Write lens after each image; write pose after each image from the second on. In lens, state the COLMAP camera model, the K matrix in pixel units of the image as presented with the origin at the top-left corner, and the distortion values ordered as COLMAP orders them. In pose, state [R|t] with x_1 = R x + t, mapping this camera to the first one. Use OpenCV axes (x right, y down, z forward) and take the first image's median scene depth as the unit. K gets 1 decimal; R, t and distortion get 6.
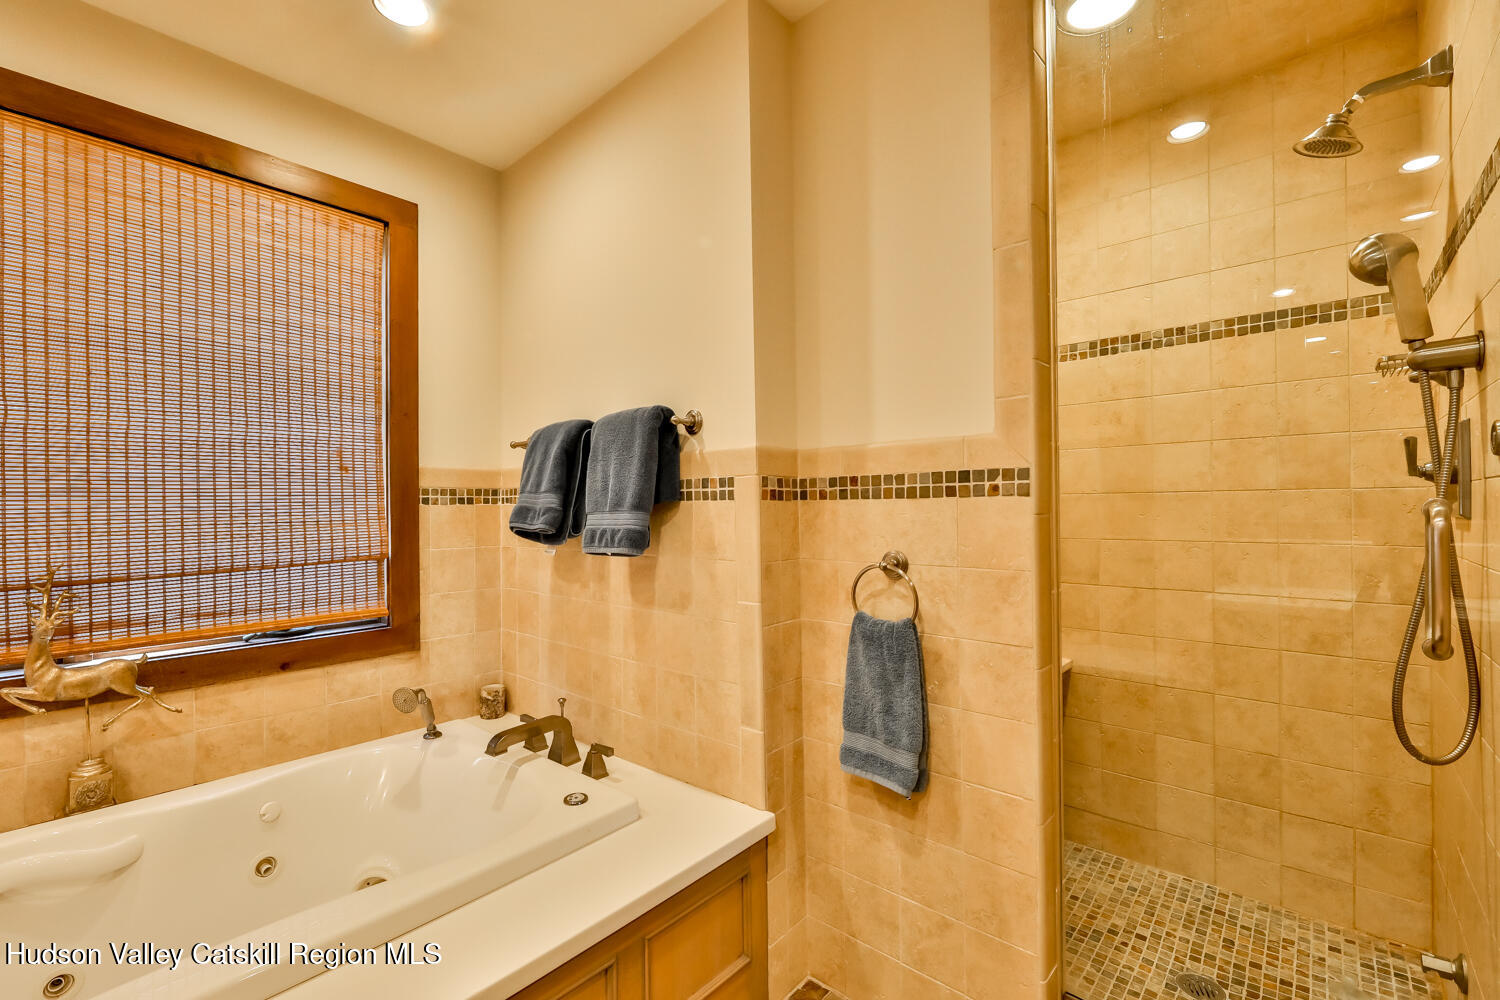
lens RADIAL K [[647.9, 0, 745.7], [0, 647.9, 508.5], [0, 0, 1]] dist [0.000379, -0.003575]
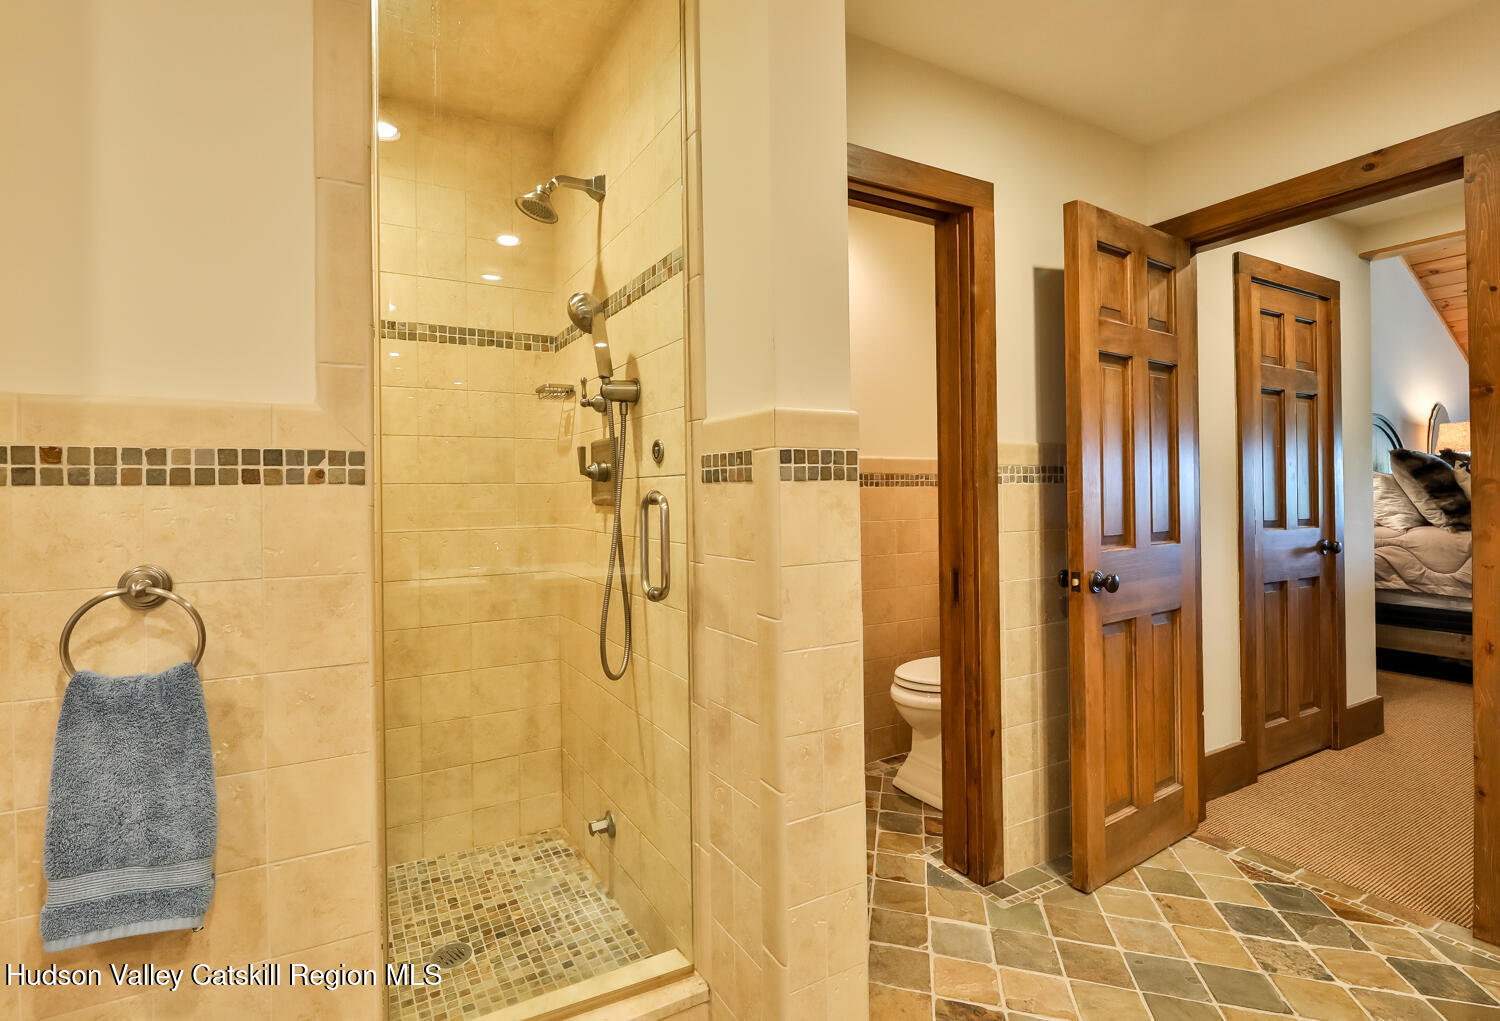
lens RADIAL K [[667.5, 0, 747.0], [0, 667.5, 490.6], [0, 0, 1]] dist [0.000238, -0.000674]
pose [[0.353013, 0.007876, 0.935585, -0.191520], [0.008802, 0.999892, -0.011738, 0.003139], [-0.935577, 0.012379, 0.352905, 0.202406]]
